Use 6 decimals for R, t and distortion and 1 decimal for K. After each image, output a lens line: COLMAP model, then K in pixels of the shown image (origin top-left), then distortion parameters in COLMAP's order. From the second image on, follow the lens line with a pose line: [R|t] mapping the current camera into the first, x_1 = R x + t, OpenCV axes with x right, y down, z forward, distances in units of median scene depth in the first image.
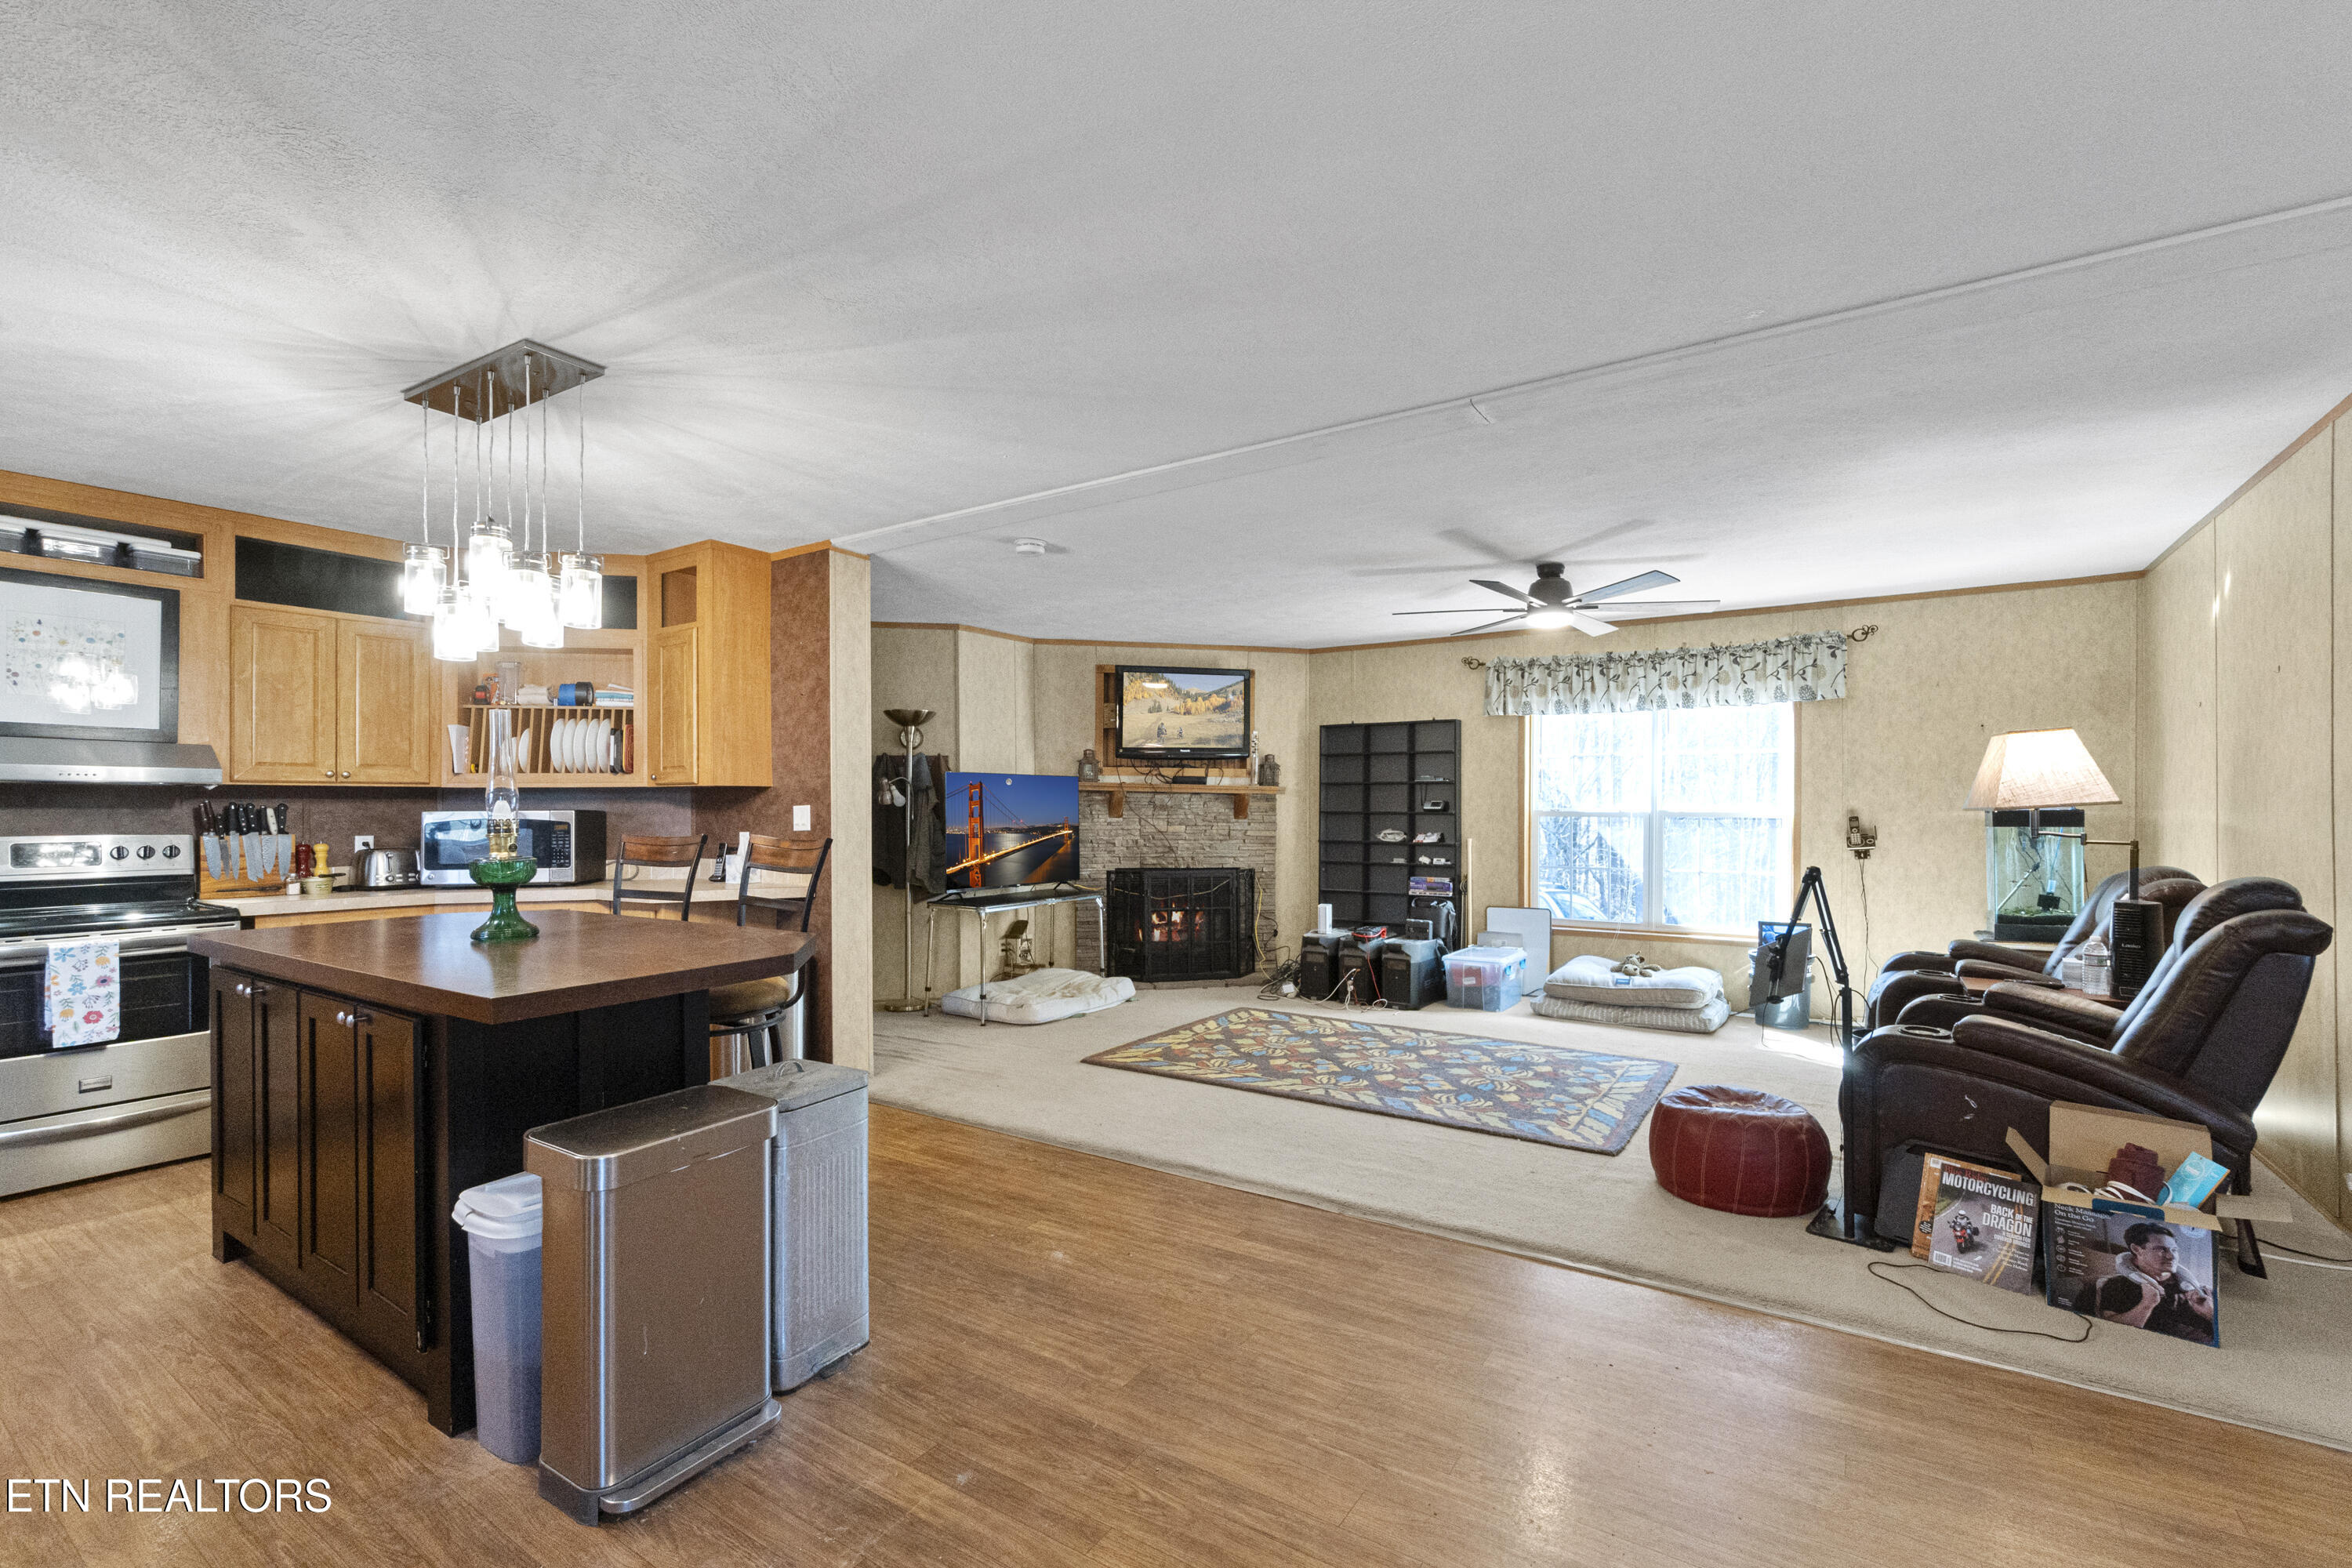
lens RADIAL K [[1027.2, 0, 1182.9], [0, 1027.2, 804.7], [0, 0, 1]] dist [-0.000132, 0.000407]
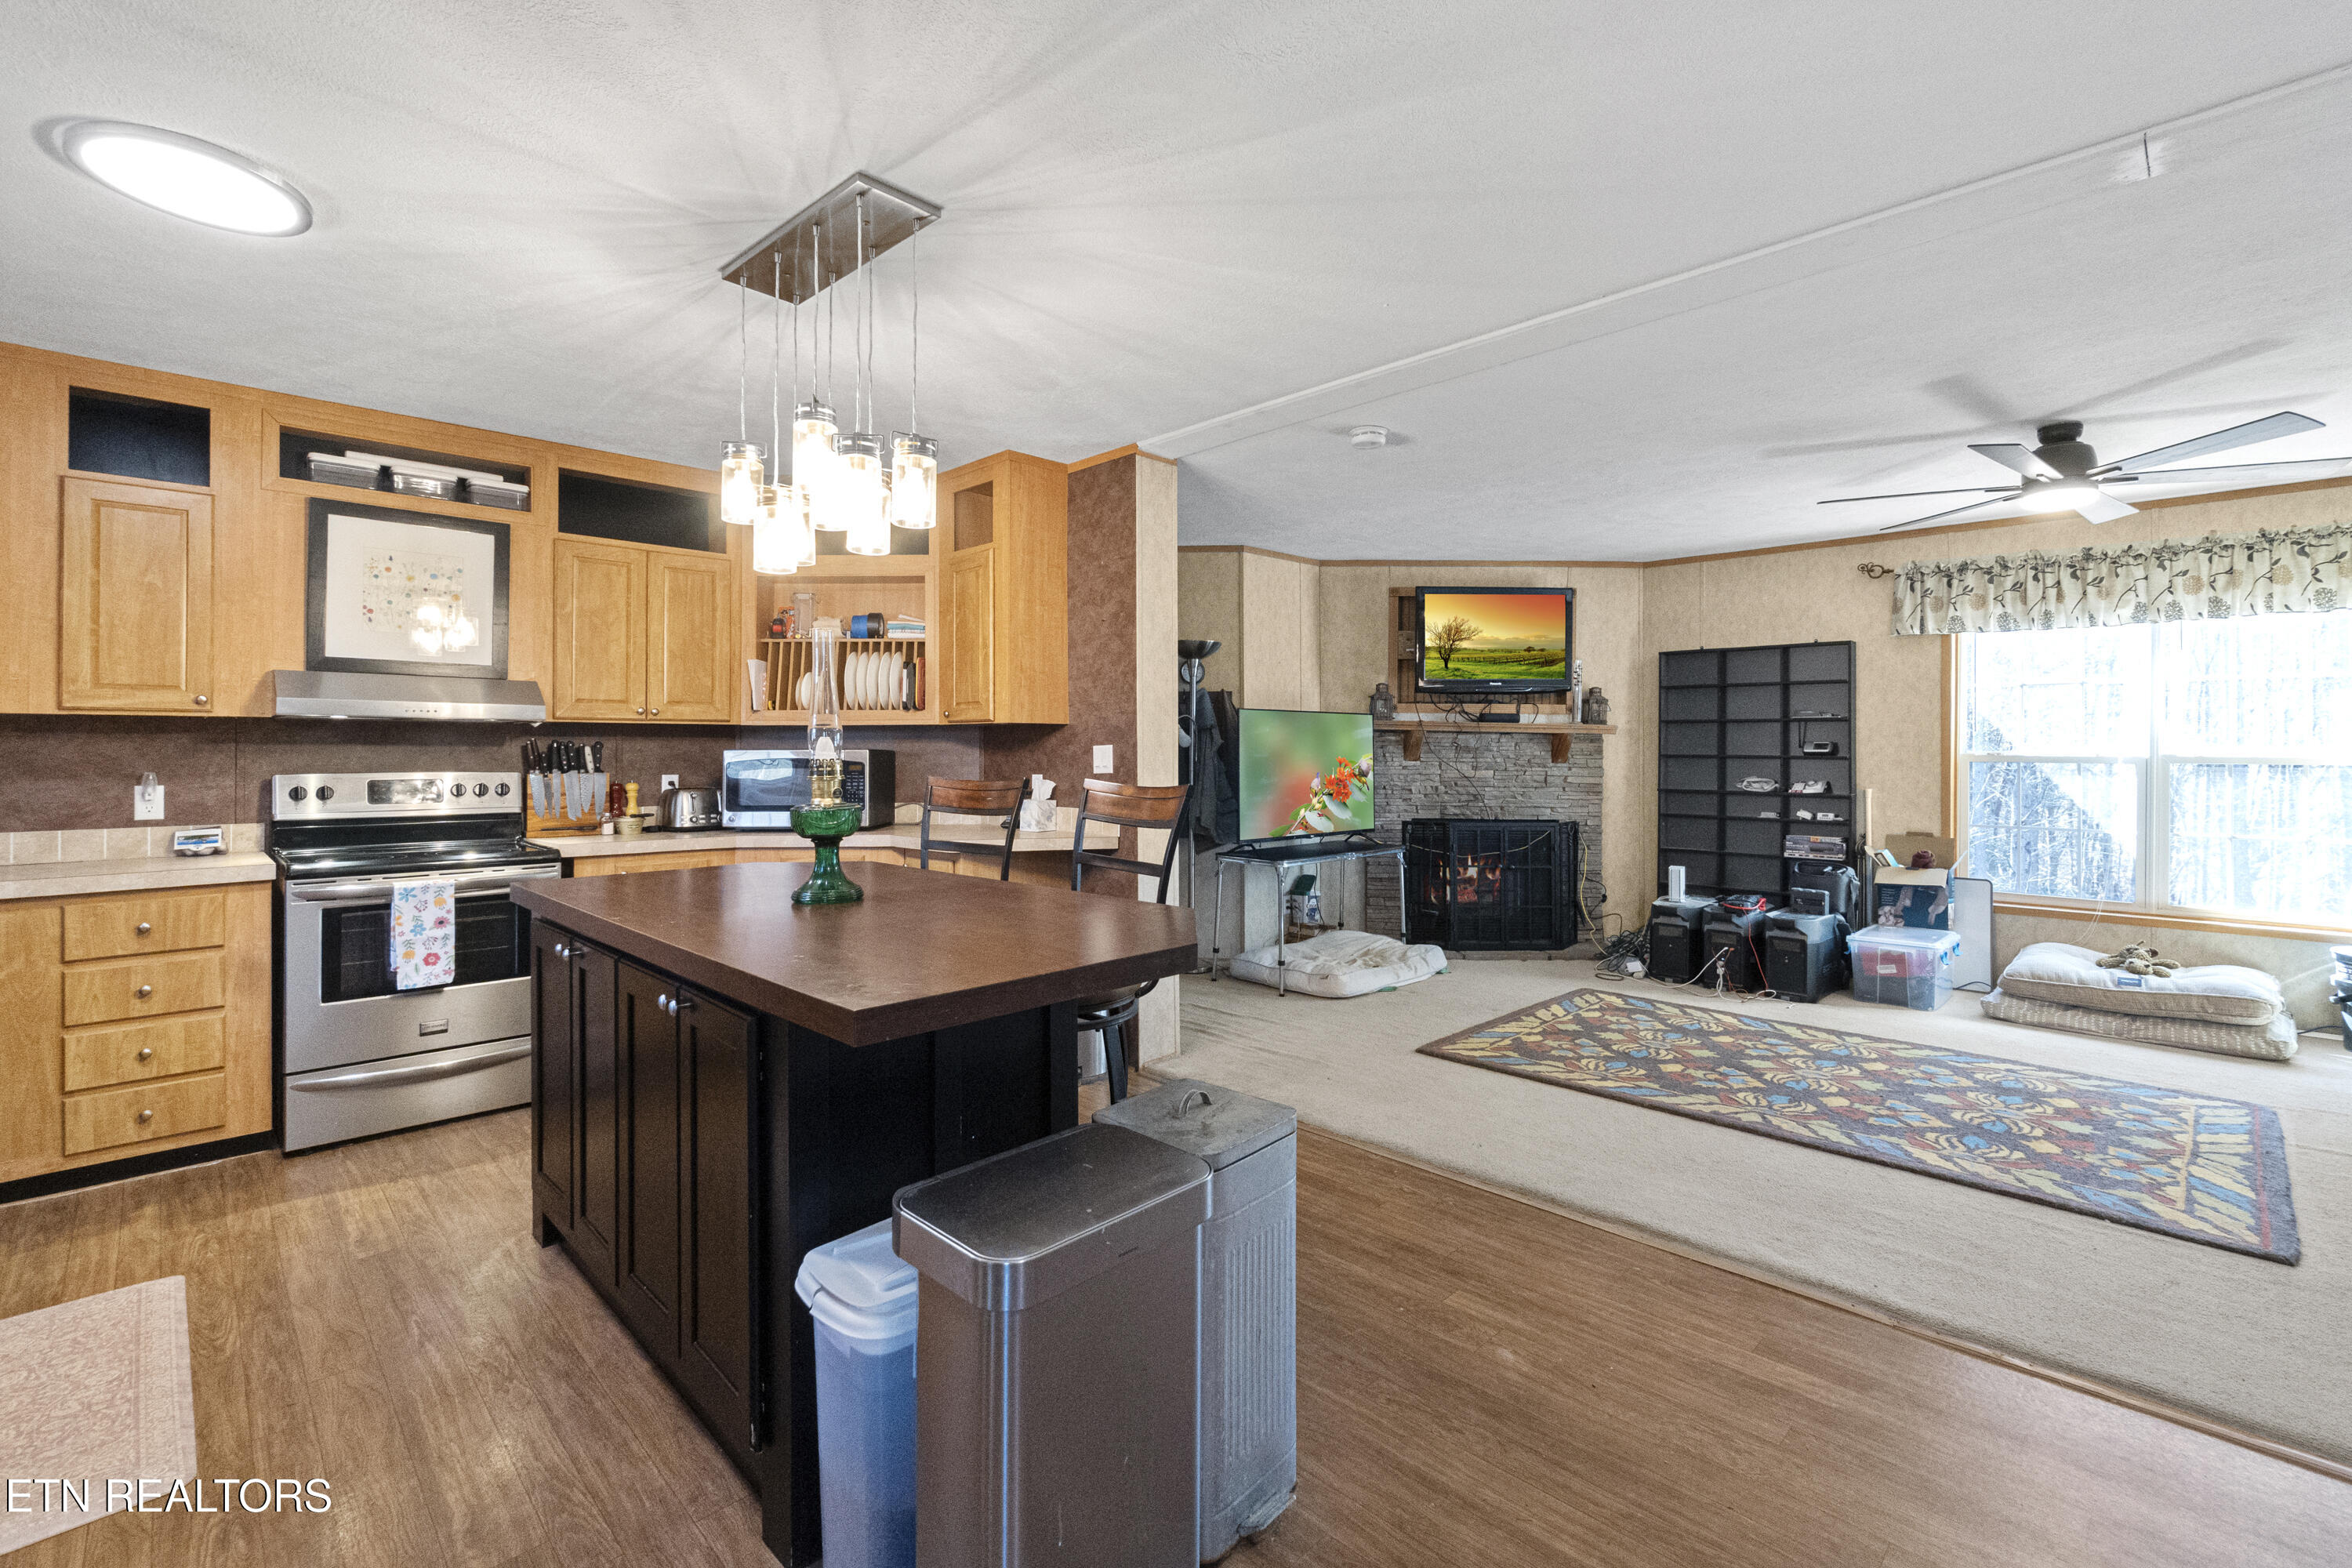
lens RADIAL K [[1038.3, 0, 1173.6], [0, 1038.3, 743.5], [0, 0, 1]] dist [-0.001440, 0.000706]
pose [[0.977649, 0.002000, -0.210236, -0.120410], [-0.002747, 0.999991, -0.003262, 0.002152], [0.210228, 0.003767, 0.977645, 0.134324]]
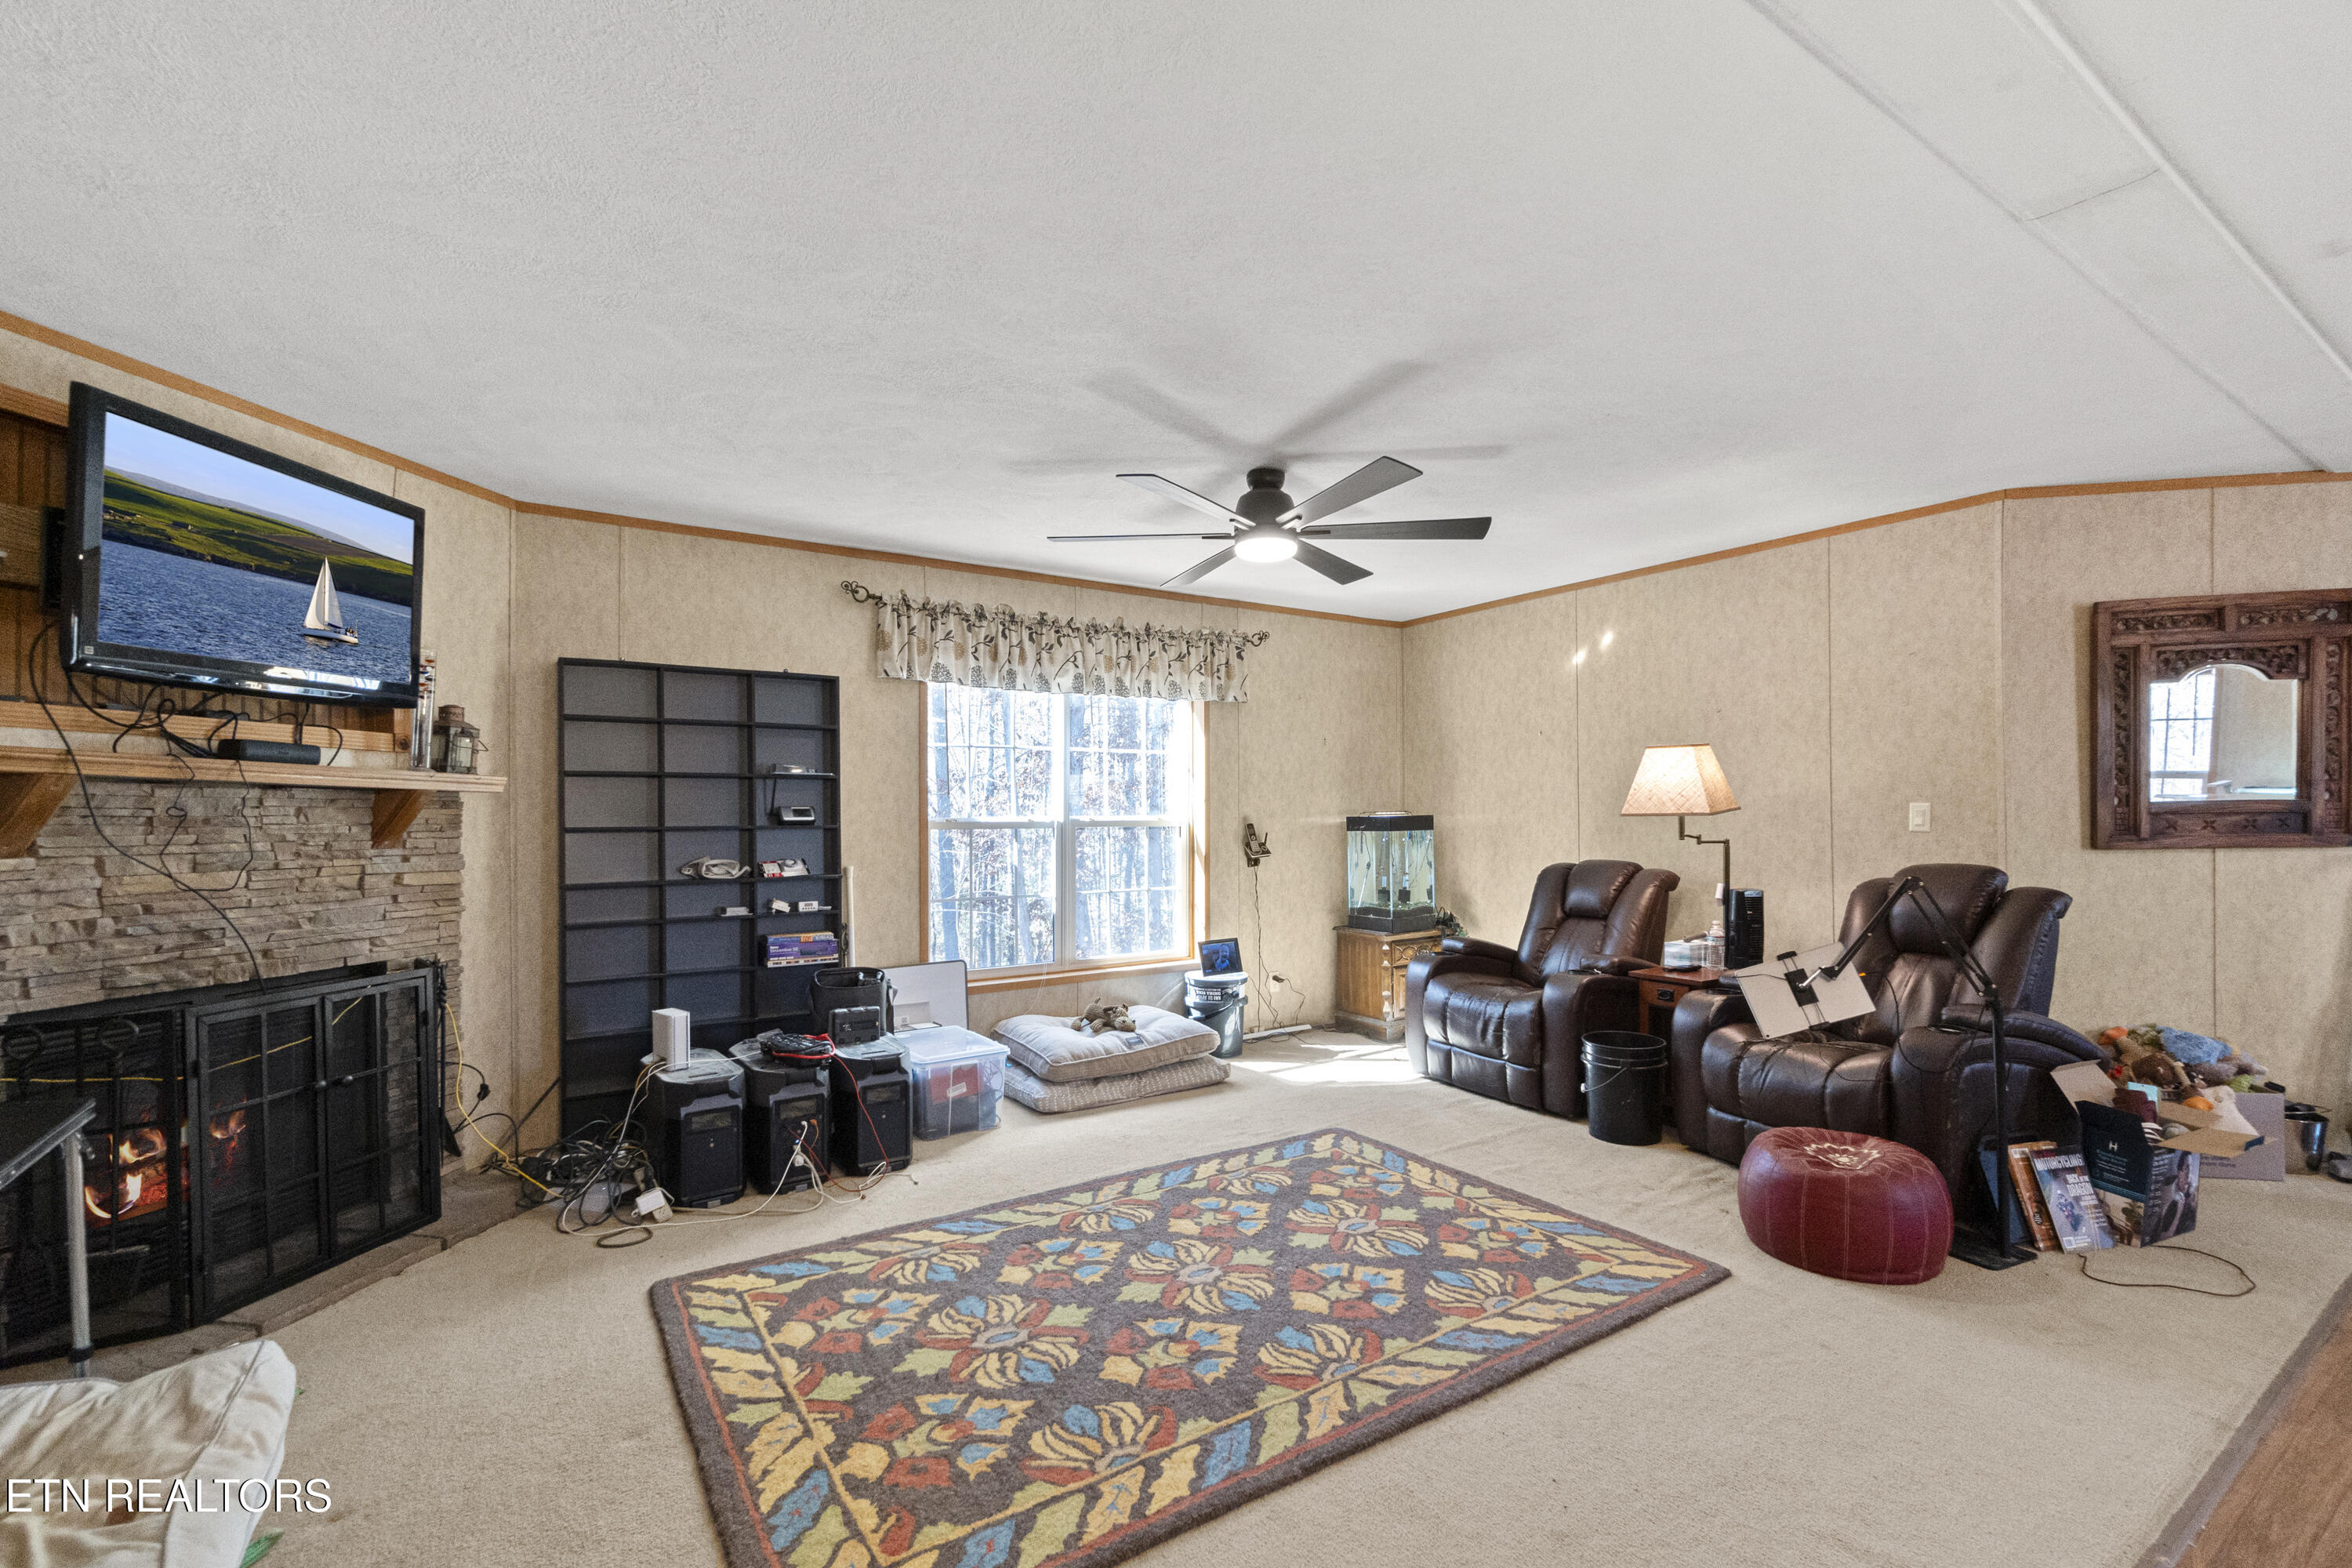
lens RADIAL K [[1027.2, 0, 1182.9], [0, 1027.2, 804.7], [0, 0, 1]] dist [-0.000132, 0.000407]
pose [[0.389296, 0.005880, 0.921094, -0.333577], [0.003923, 0.999960, -0.008042, 0.000870], [-0.921104, 0.006744, 0.389257, 0.823963]]
